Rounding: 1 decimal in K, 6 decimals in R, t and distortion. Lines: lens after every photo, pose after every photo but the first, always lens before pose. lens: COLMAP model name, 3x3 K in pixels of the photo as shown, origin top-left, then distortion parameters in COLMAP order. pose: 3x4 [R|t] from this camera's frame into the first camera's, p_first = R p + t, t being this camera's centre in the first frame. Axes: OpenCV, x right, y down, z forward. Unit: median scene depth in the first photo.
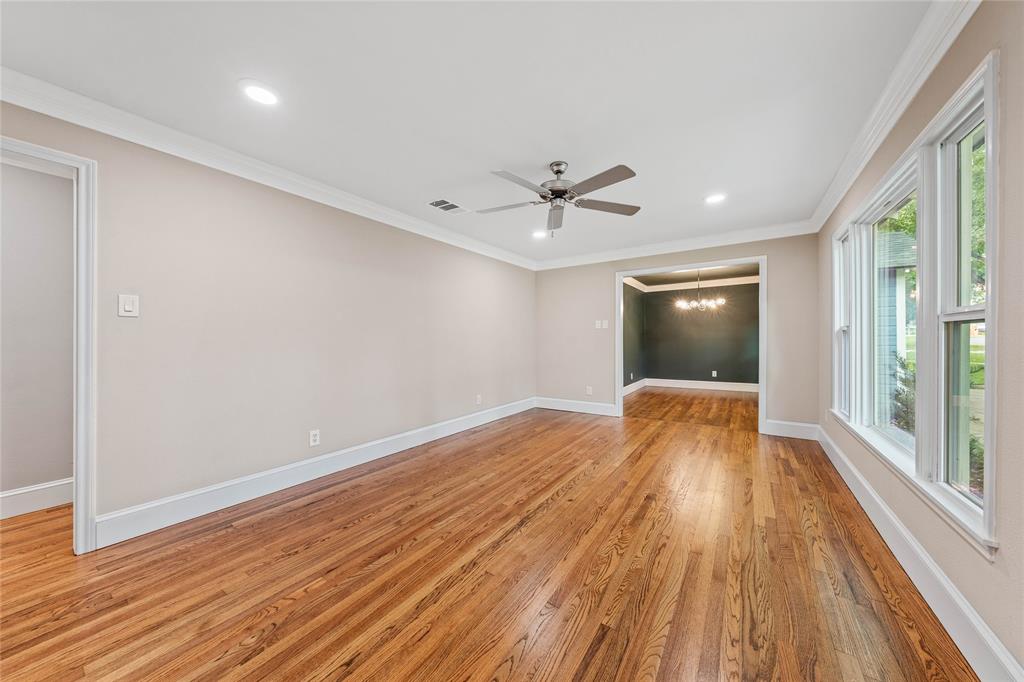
lens RADIAL K [[345.9, 0, 518.0], [0, 345.9, 341.1], [0, 0, 1]] dist [0.000696, 0.000061]
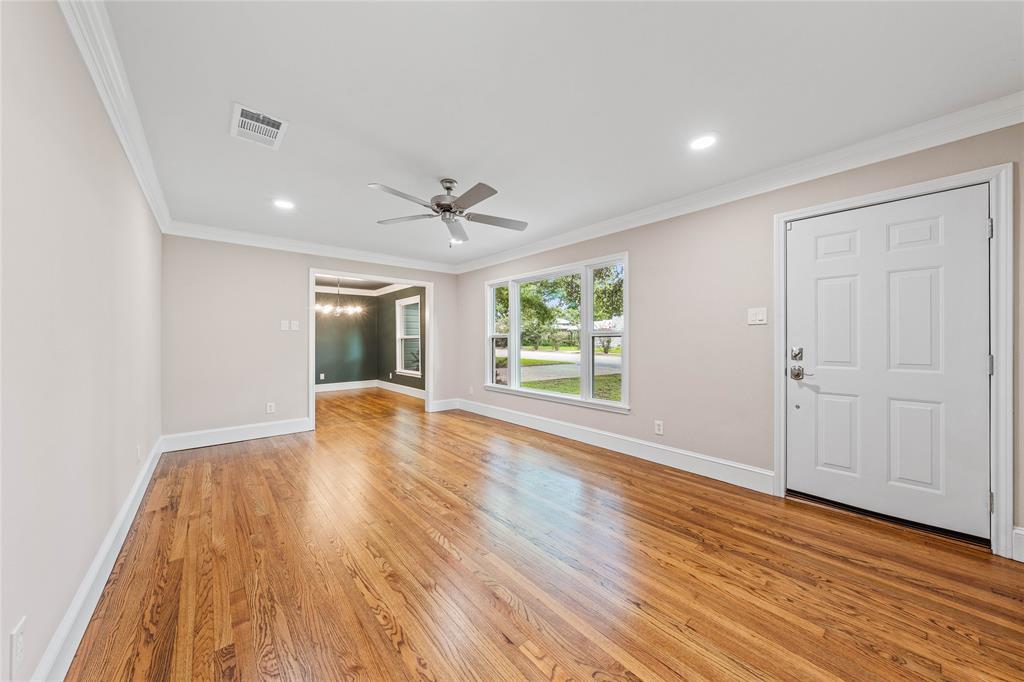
lens RADIAL K [[347.1, 0, 511.7], [0, 347.1, 338.4], [0, 0, 1]] dist [-0.002431, -0.000090]
pose [[0.272045, 0.013401, 0.962191, -0.866935], [0.003975, 0.999879, -0.015050, -0.002690], [-0.962276, 0.007919, 0.271959, 0.518444]]
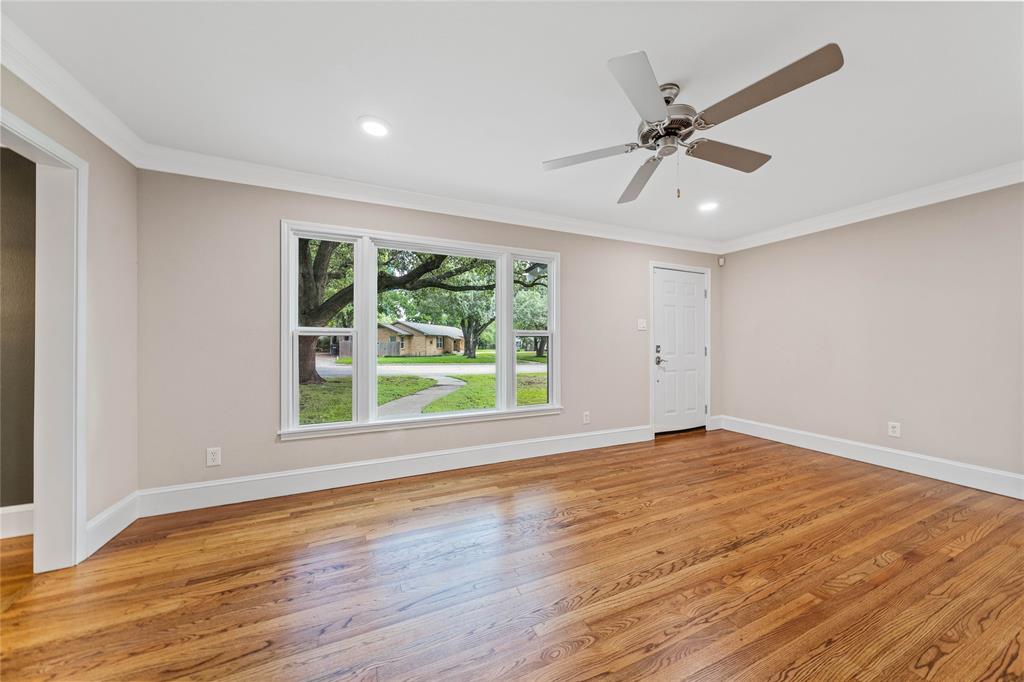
lens RADIAL K [[347.1, 0, 511.7], [0, 347.1, 338.4], [0, 0, 1]] dist [-0.002431, -0.000090]
pose [[-0.839239, 0.012900, 0.543610, 0.002419], [0.010168, 0.999916, -0.008030, -0.013264], [-0.543668, -0.001212, -0.839299, 1.749508]]
